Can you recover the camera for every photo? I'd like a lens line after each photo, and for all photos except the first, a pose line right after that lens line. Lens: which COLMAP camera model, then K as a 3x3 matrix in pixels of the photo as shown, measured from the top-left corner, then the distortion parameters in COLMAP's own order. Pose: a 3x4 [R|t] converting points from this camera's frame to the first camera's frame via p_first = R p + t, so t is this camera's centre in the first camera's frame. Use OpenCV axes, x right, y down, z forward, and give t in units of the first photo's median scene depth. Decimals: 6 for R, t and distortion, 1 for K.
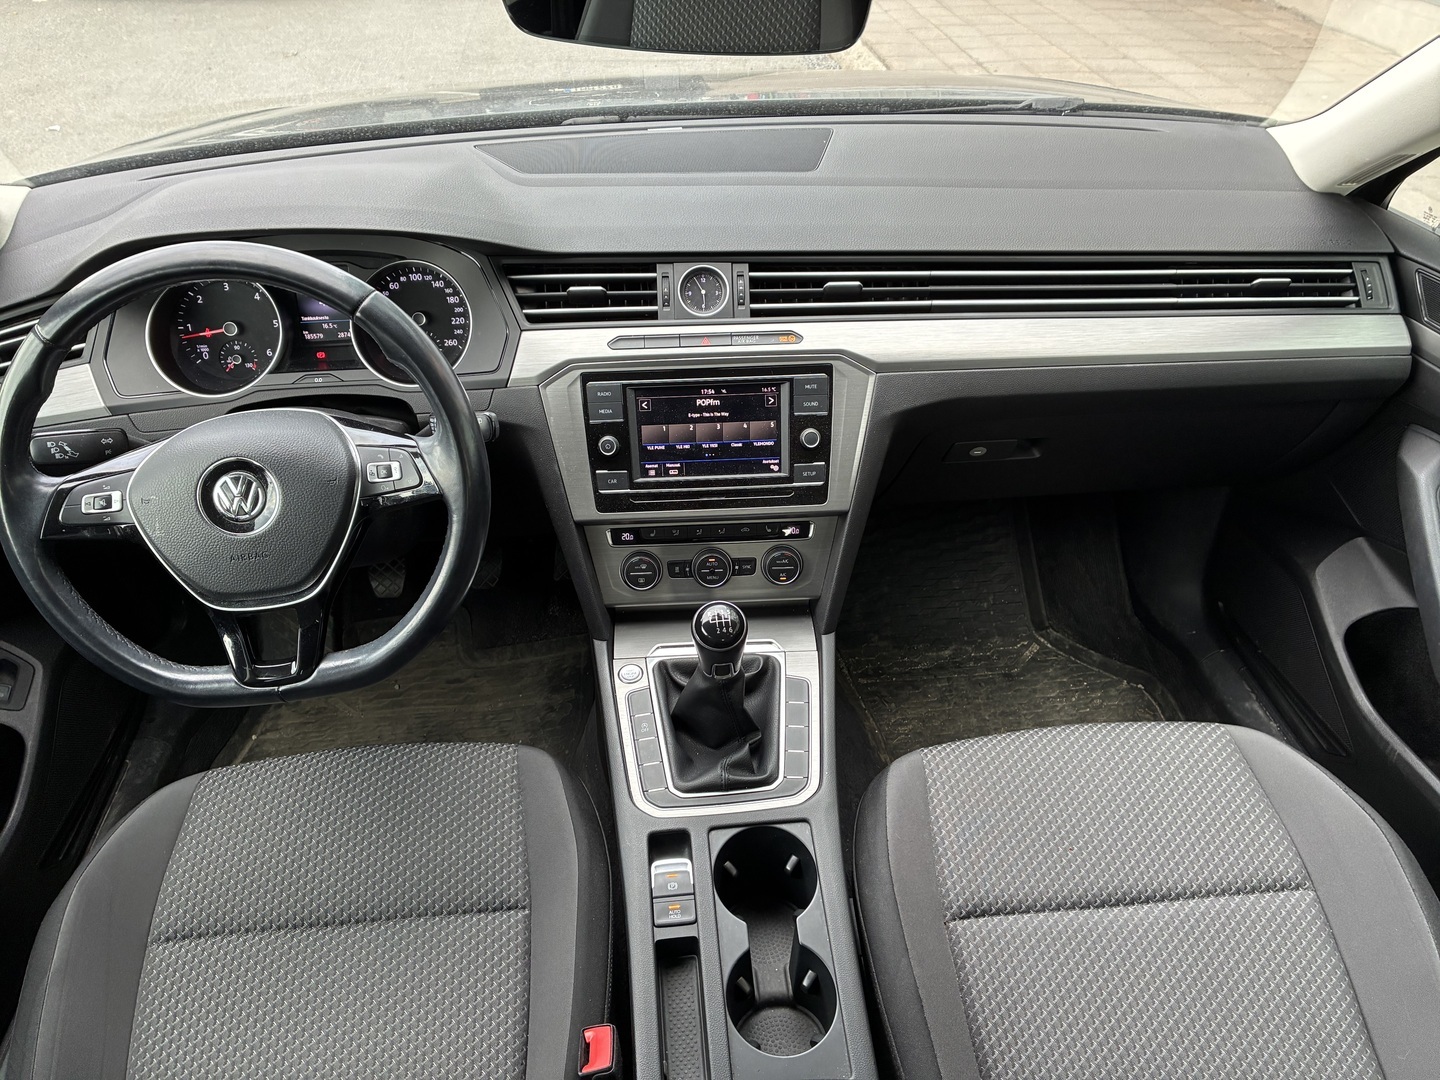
lens RADIAL K [[1113.5, 0, 734.0], [0, 1113.5, 523.1], [0, 0, 1]] dist [0.014487, 0.003096]
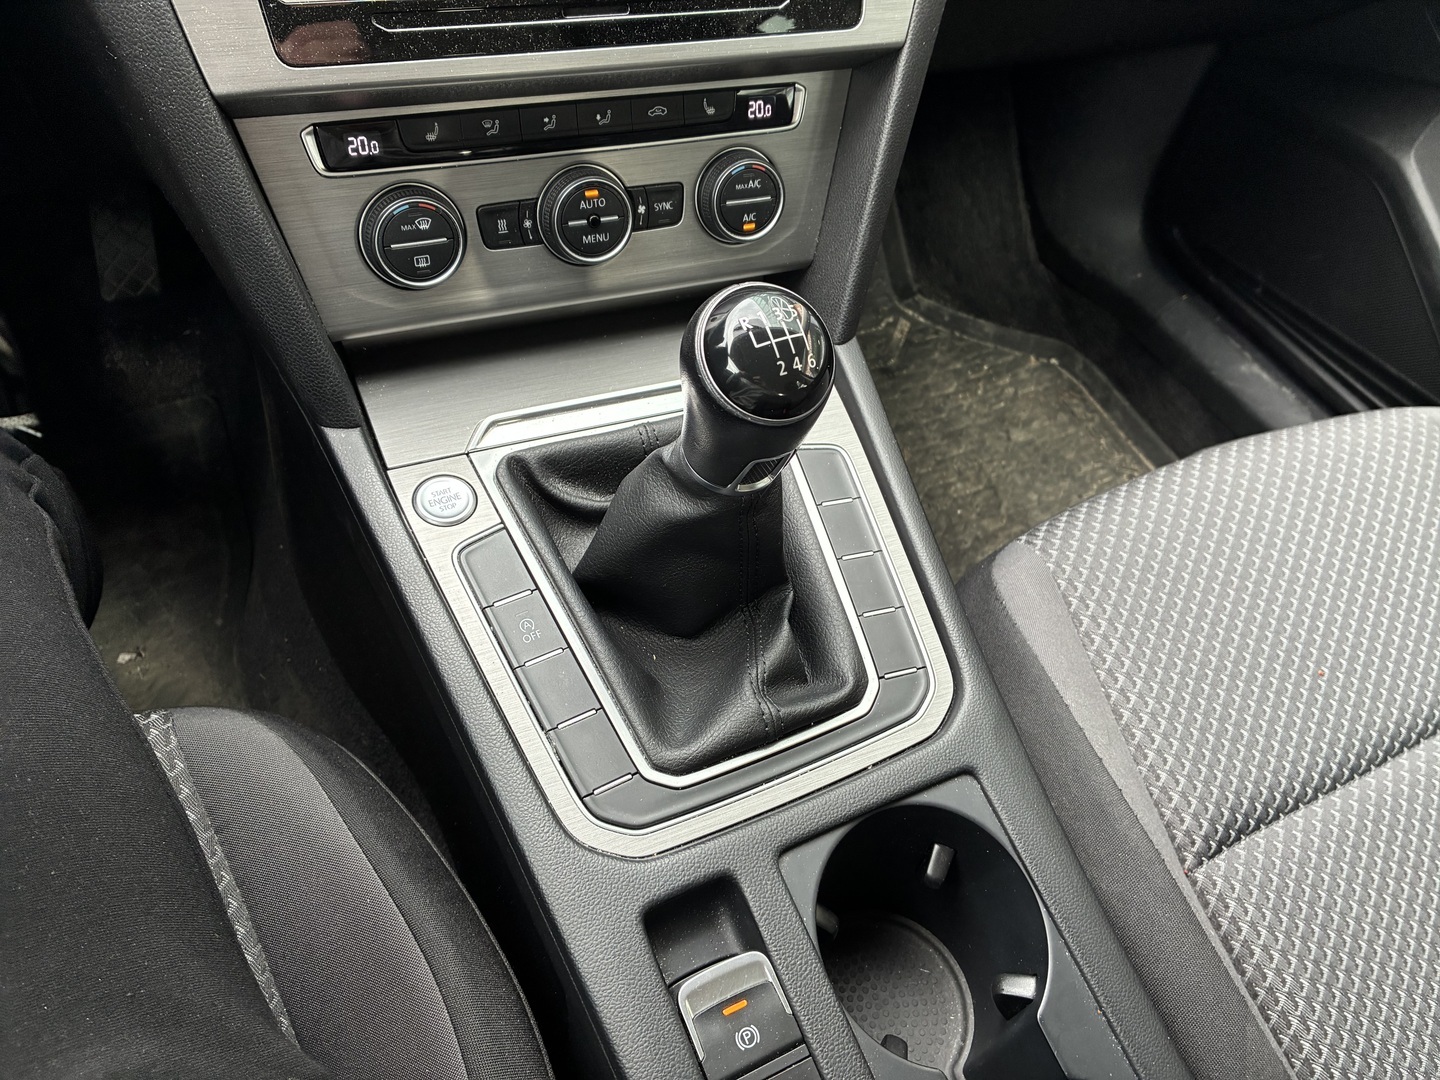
lens RADIAL K [[1113.5, 0, 734.0], [0, 1113.5, 523.1], [0, 0, 1]] dist [0.014487, 0.003096]
pose [[0.915880, -0.180986, 0.358340, -0.144546], [0.077626, 0.955605, 0.284241, 0.037664], [-0.393875, -0.232514, 0.889269, 0.606777]]
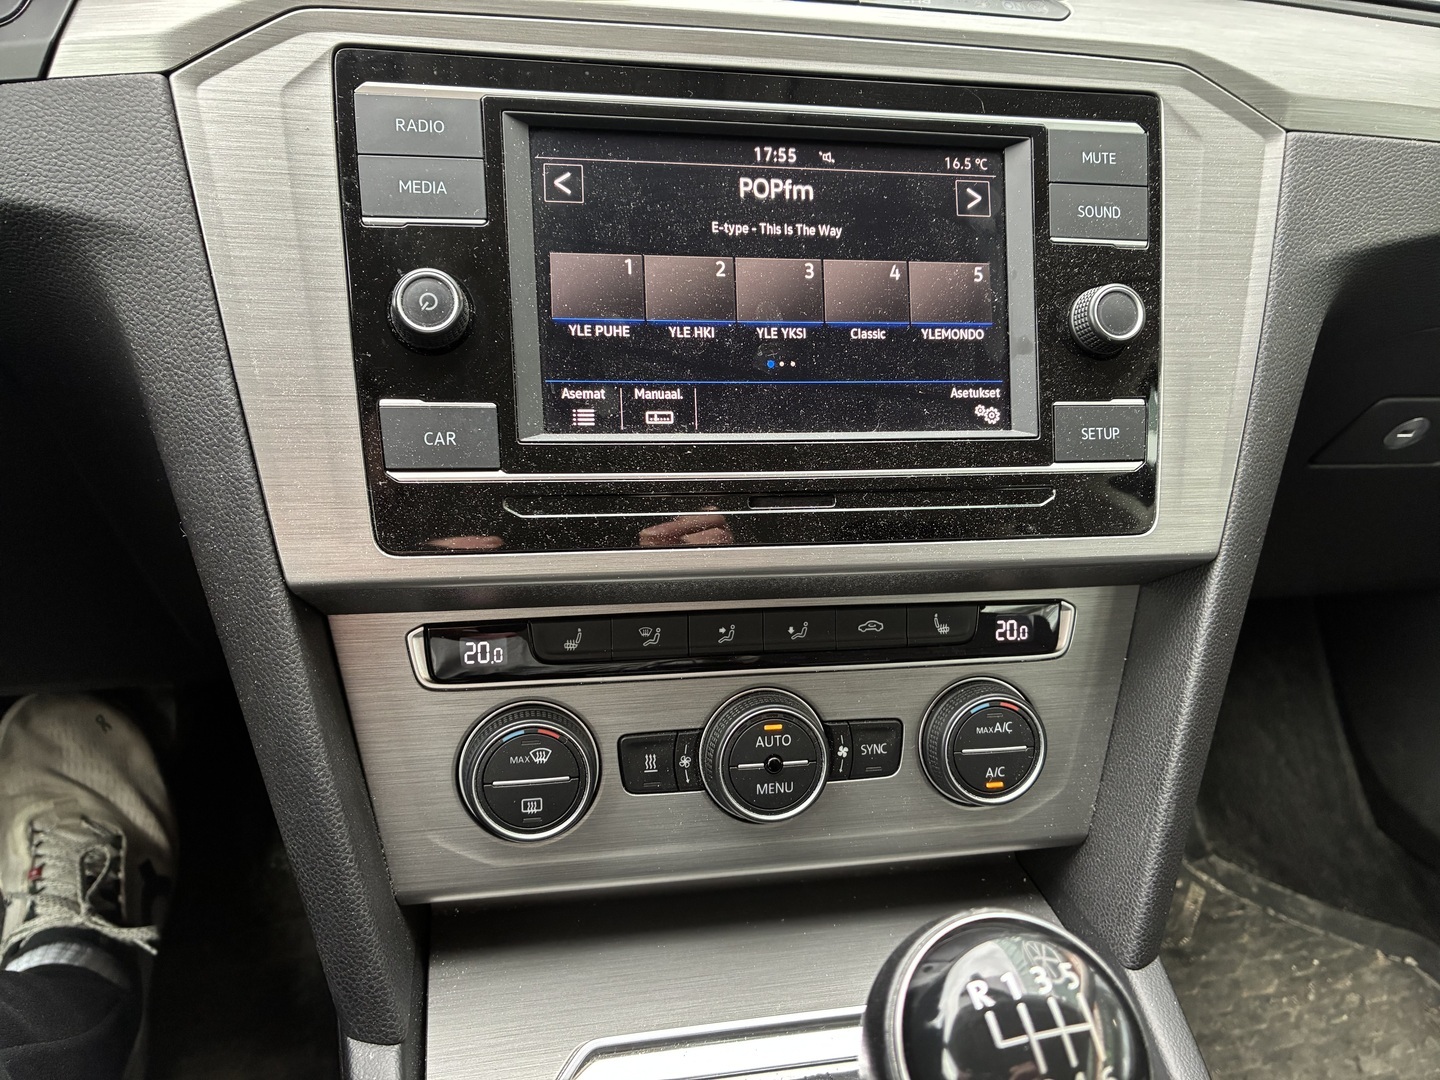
lens RADIAL K [[1085.6, 0, 724.0], [0, 1085.6, 520.4], [0, 0, 1]] dist [0.046924, -0.078752]
pose [[0.985094, 0.012300, 0.171576, -0.086095], [0.017973, 0.984621, -0.173776, 0.029825], [-0.171075, 0.174269, 0.969724, 0.731335]]
